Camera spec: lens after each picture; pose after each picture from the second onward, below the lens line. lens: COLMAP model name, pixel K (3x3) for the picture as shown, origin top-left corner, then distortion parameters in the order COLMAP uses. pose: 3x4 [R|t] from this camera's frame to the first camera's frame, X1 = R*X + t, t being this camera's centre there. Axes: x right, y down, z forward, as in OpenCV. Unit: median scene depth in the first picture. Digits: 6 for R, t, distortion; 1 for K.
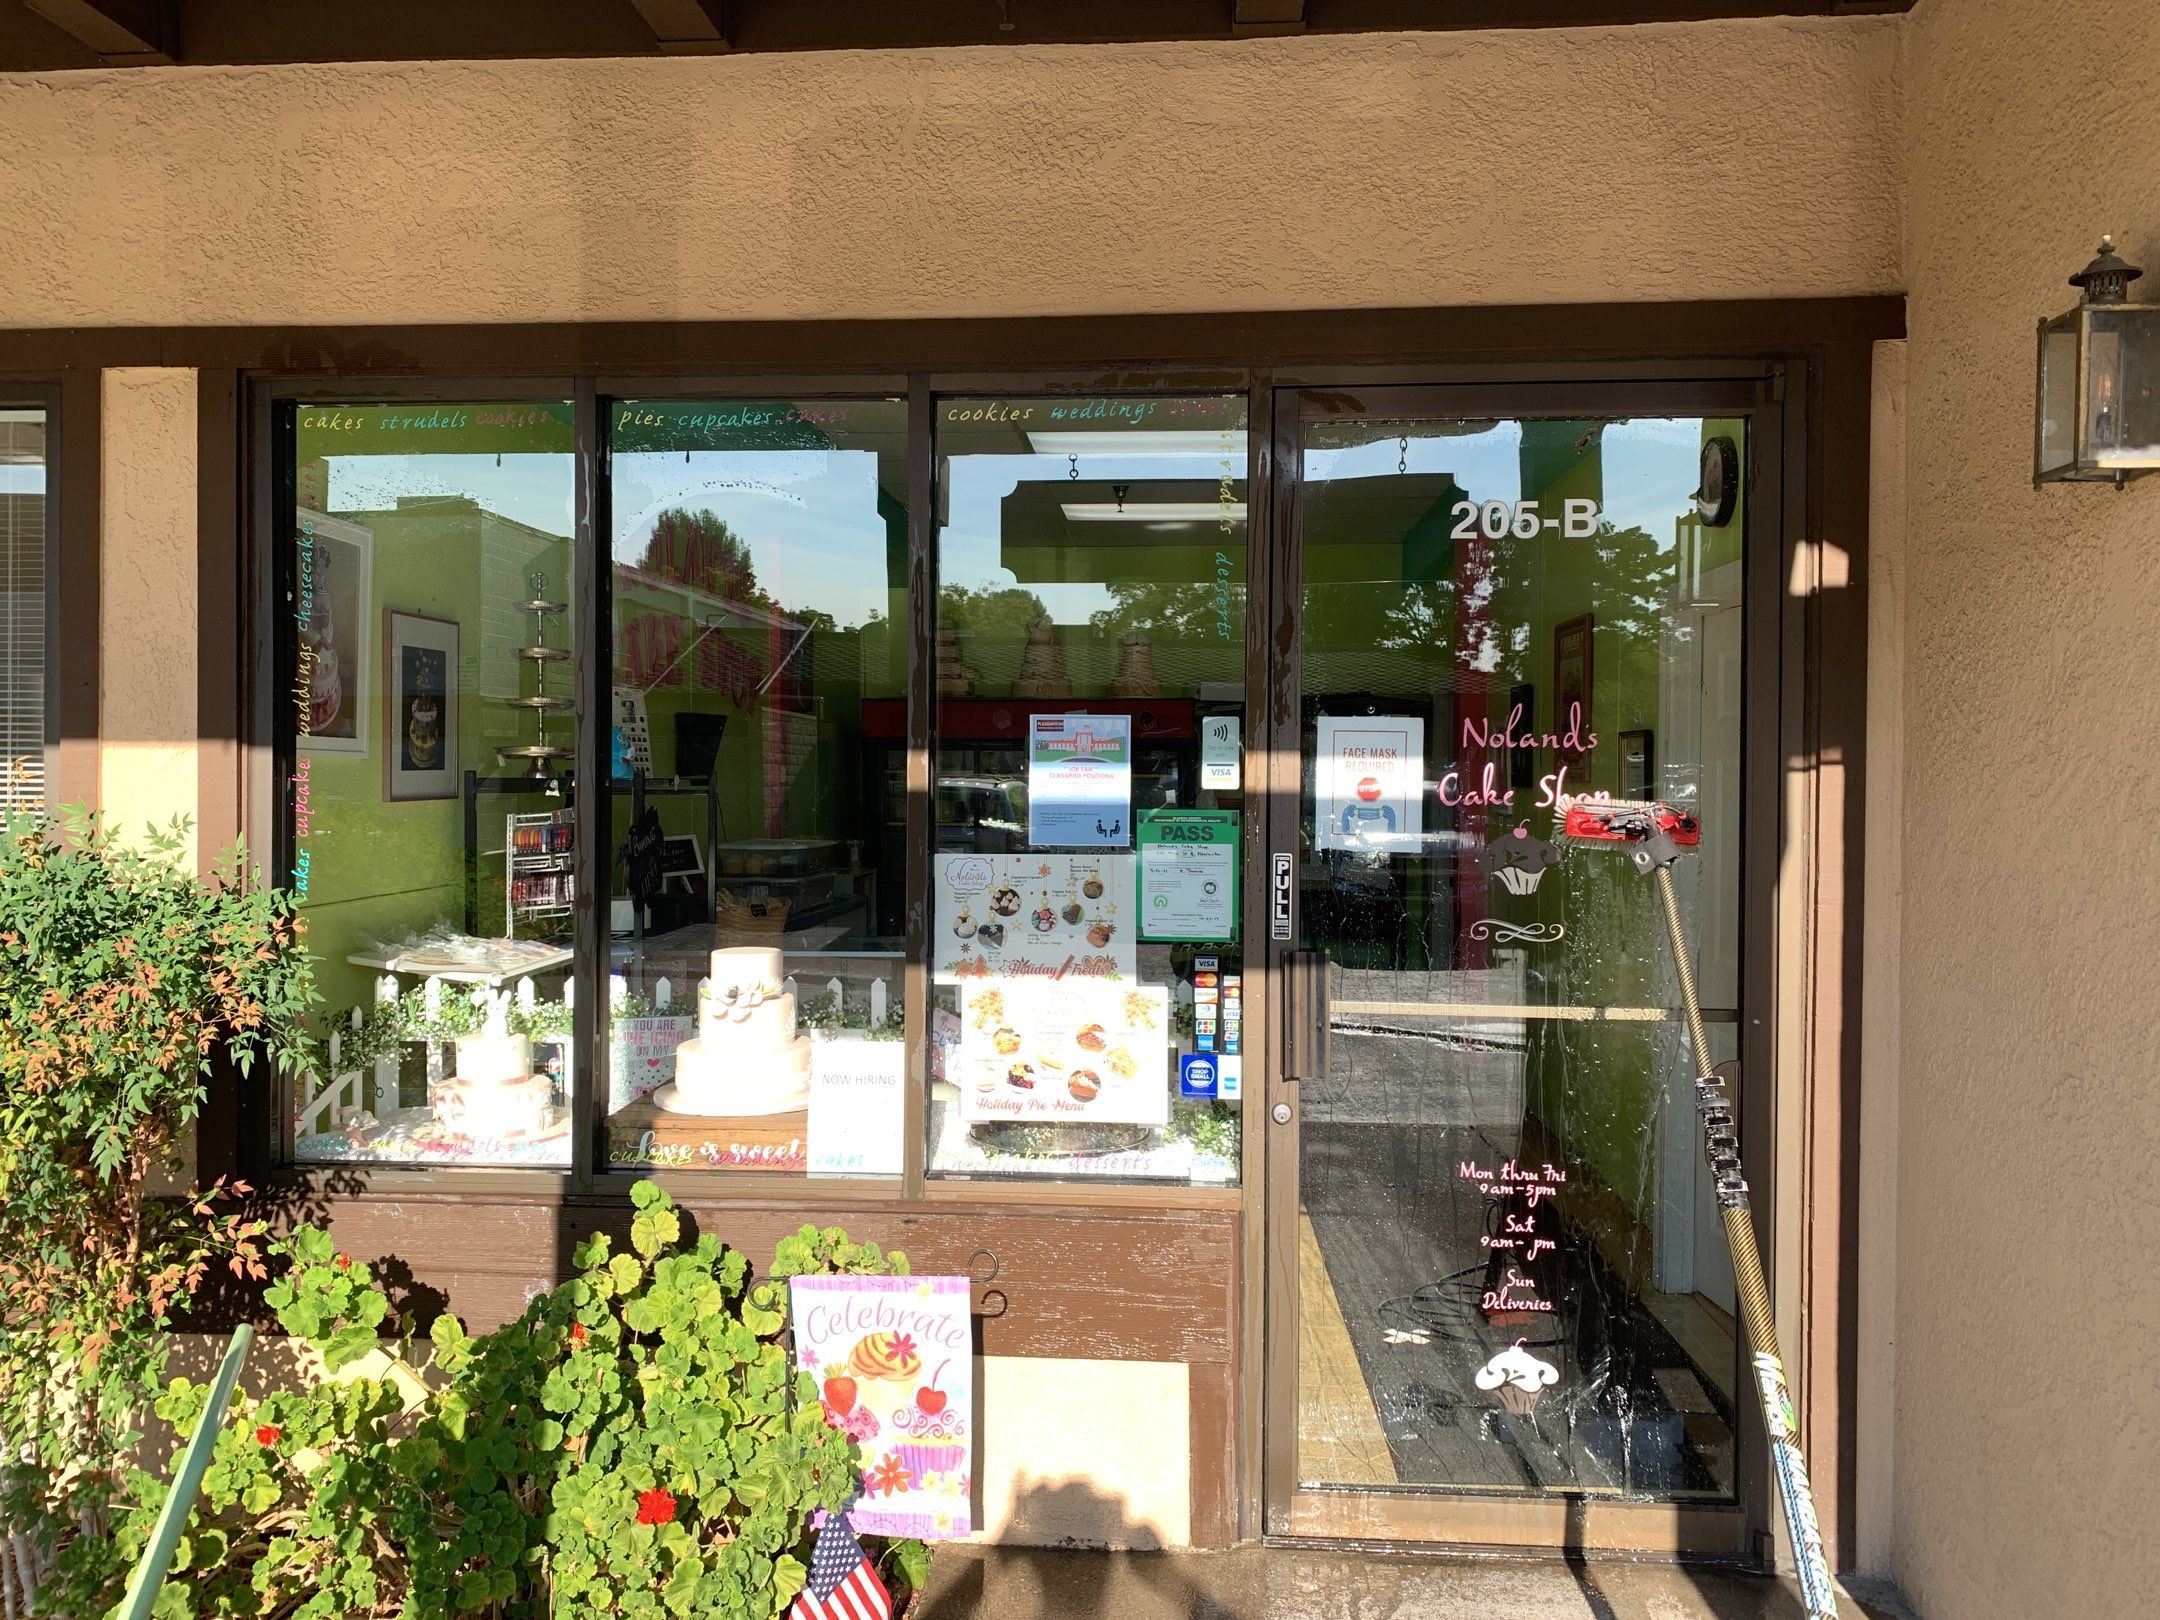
lens RADIAL K [[1580.1, 0, 1077.7], [0, 1580.1, 798.0], [0, 0, 1]] dist [0.062740, -0.166811]
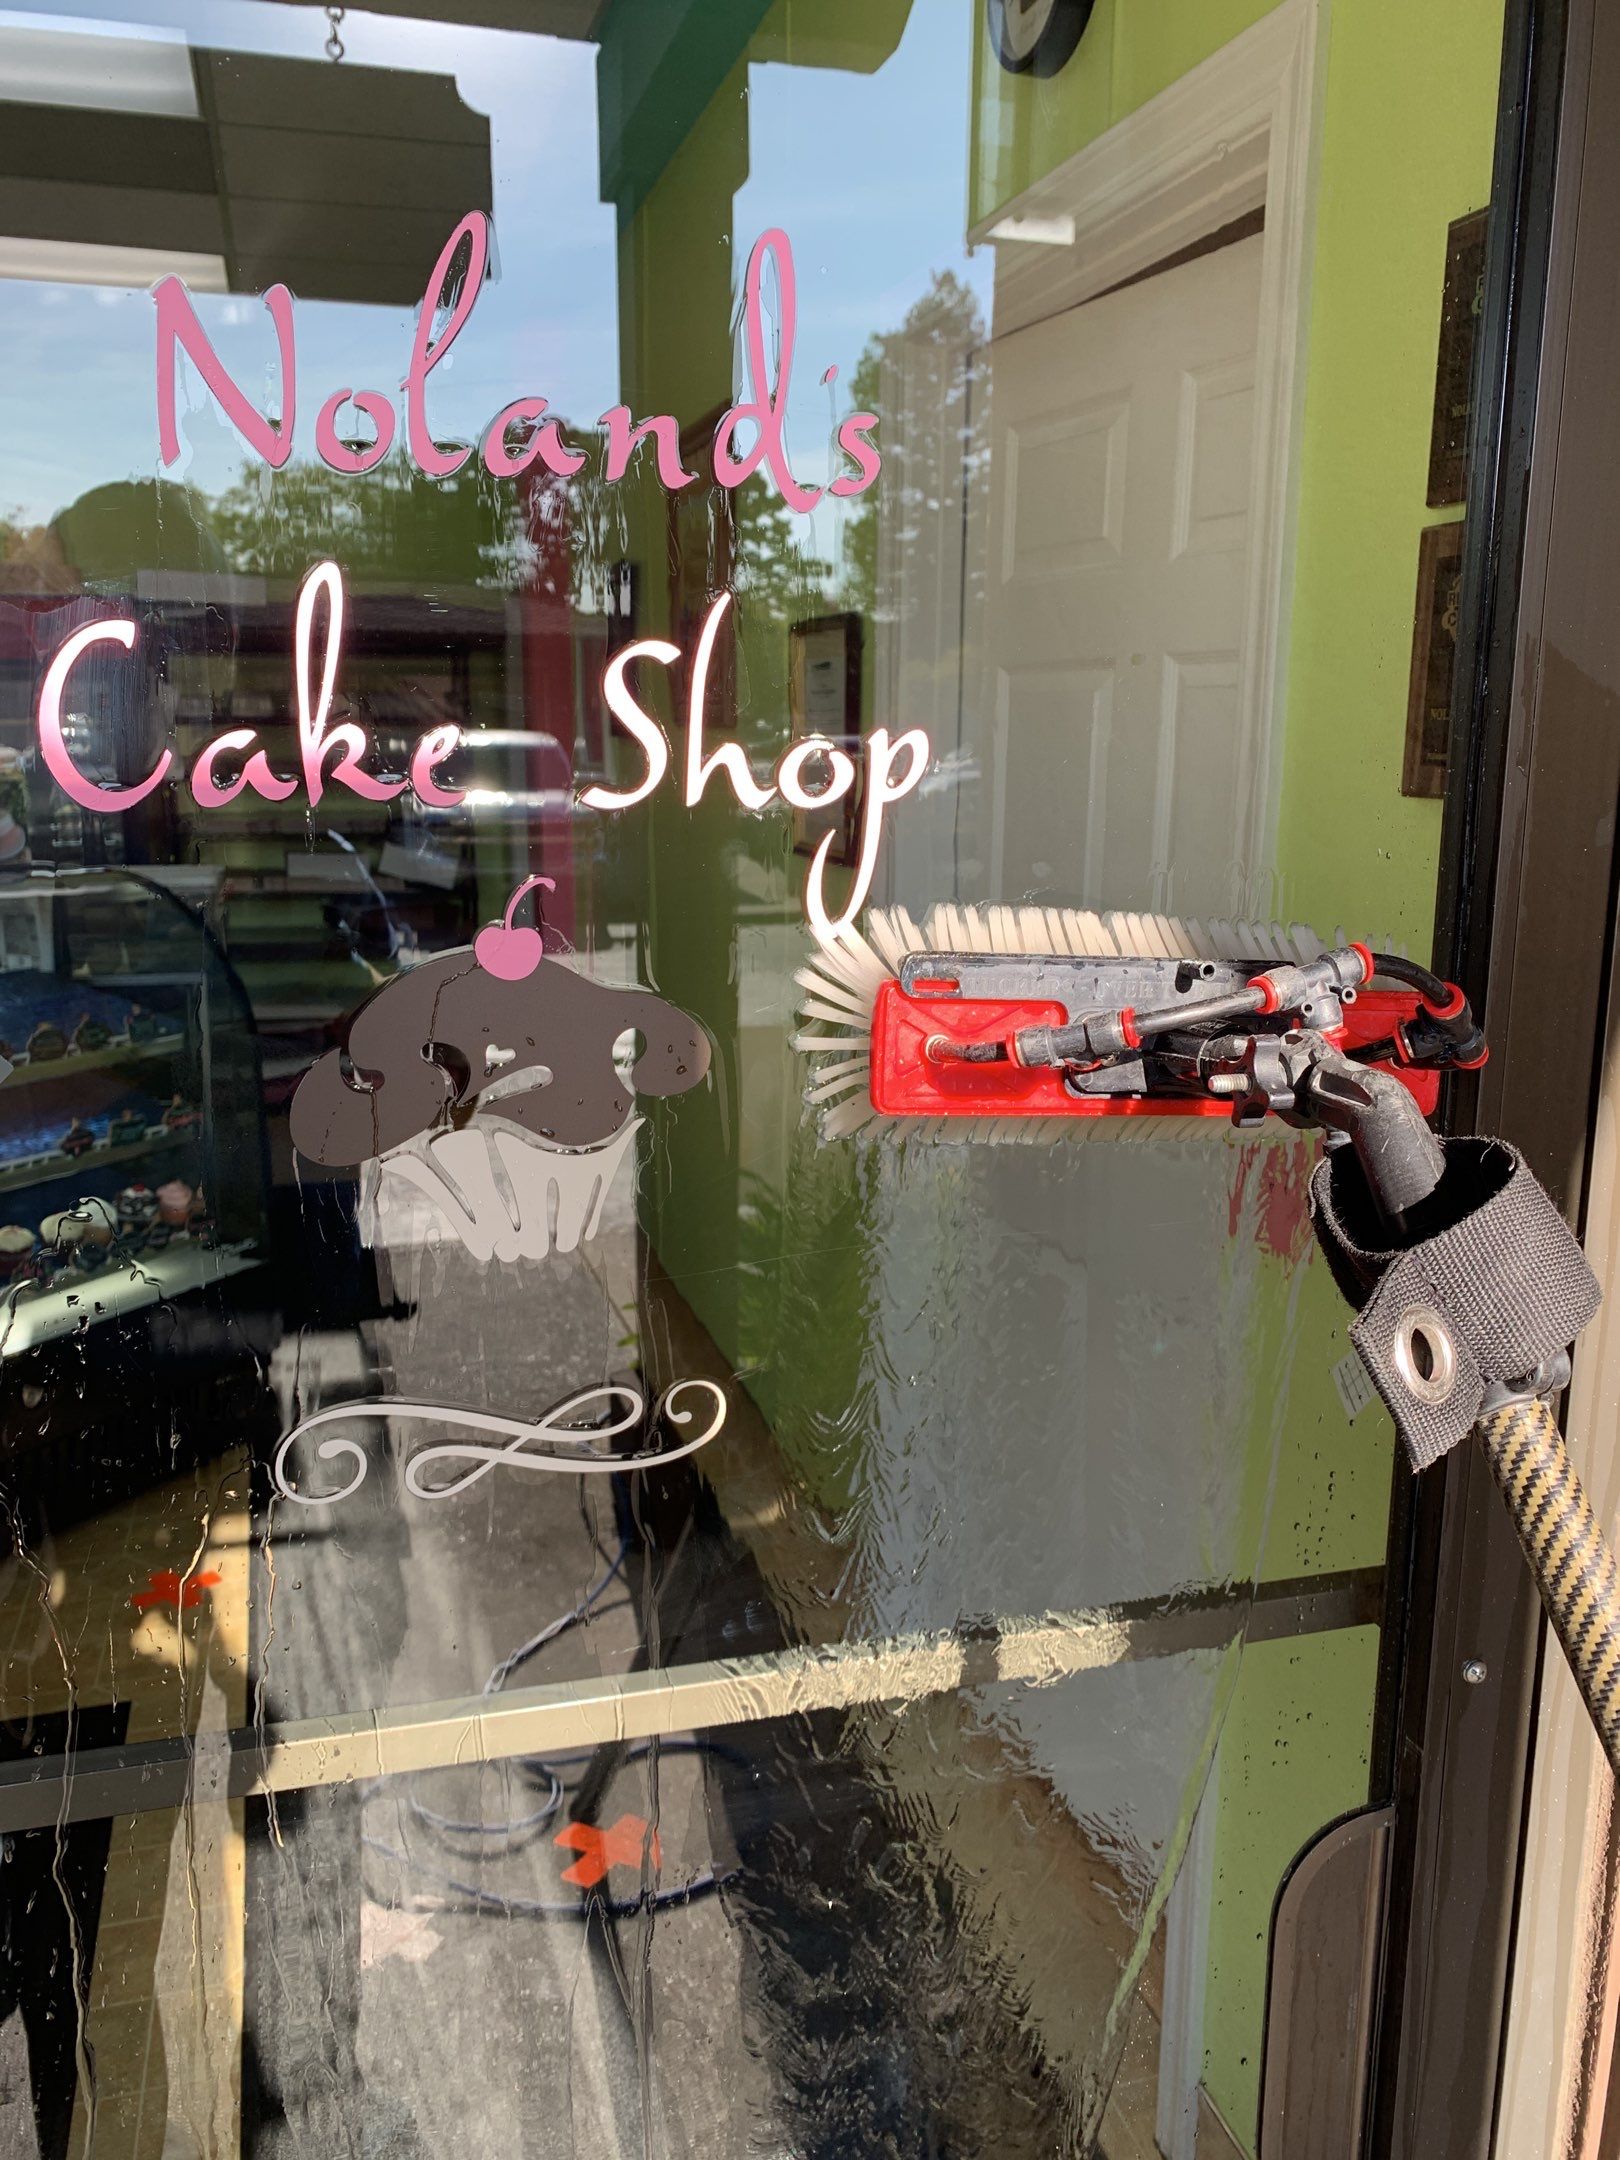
lens RADIAL K [[1580.1, 0, 810.0], [0, 1580.1, 1080.0], [0, 0, 1]] dist [0.062740, -0.166811]
pose [[0.929589, -0.075807, 0.360719, 0.241201], [0.002403, 0.979849, 0.199727, -0.000999], [-0.368591, -0.184797, 0.911038, 0.804471]]
